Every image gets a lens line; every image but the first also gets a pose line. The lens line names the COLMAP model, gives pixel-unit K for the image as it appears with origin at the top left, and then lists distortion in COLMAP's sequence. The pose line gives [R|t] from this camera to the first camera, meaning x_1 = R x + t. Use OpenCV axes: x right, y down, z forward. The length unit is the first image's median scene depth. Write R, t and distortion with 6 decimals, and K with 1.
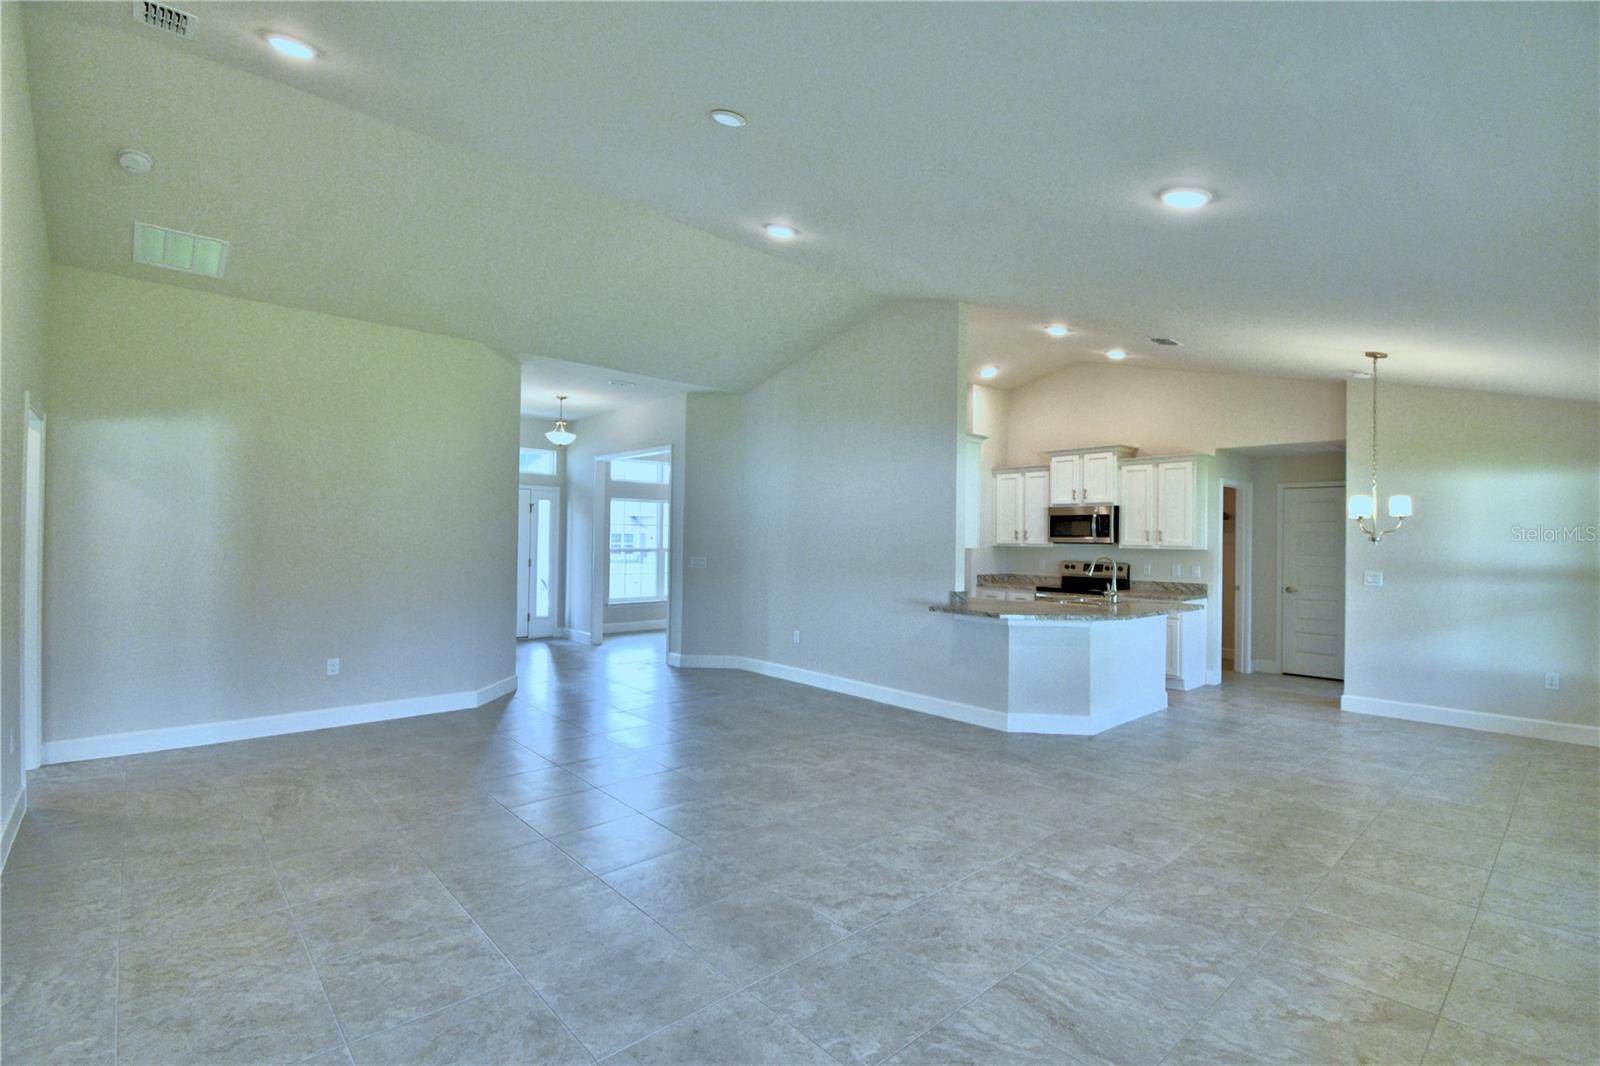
lens RADIAL K [[709.2, 0, 807.3], [0, 709.2, 531.6], [0, 0, 1]] dist [0.023166, -0.025932]
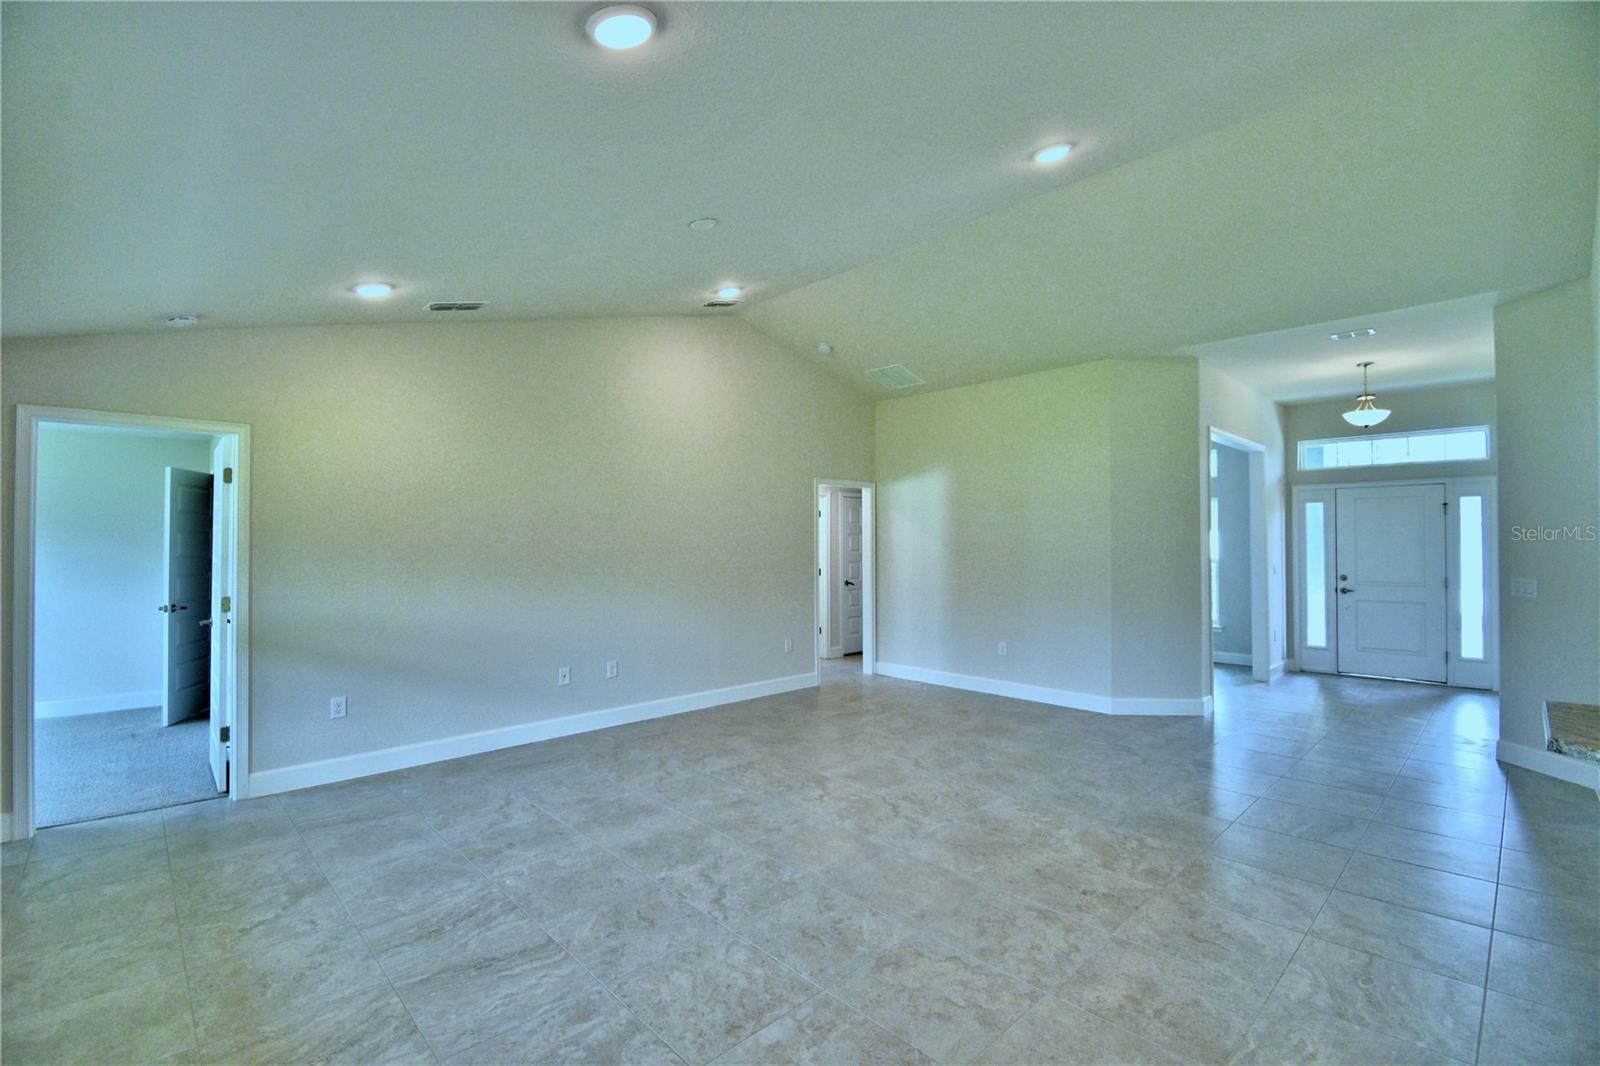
lens RADIAL K [[709.2, 0, 807.3], [0, 709.2, 531.6], [0, 0, 1]] dist [0.023166, -0.025932]
pose [[0.038006, -0.034038, -0.998698, 1.030262], [0.011278, 0.999371, -0.033632, 0.026084], [0.999214, -0.009985, 0.038366, 0.987145]]
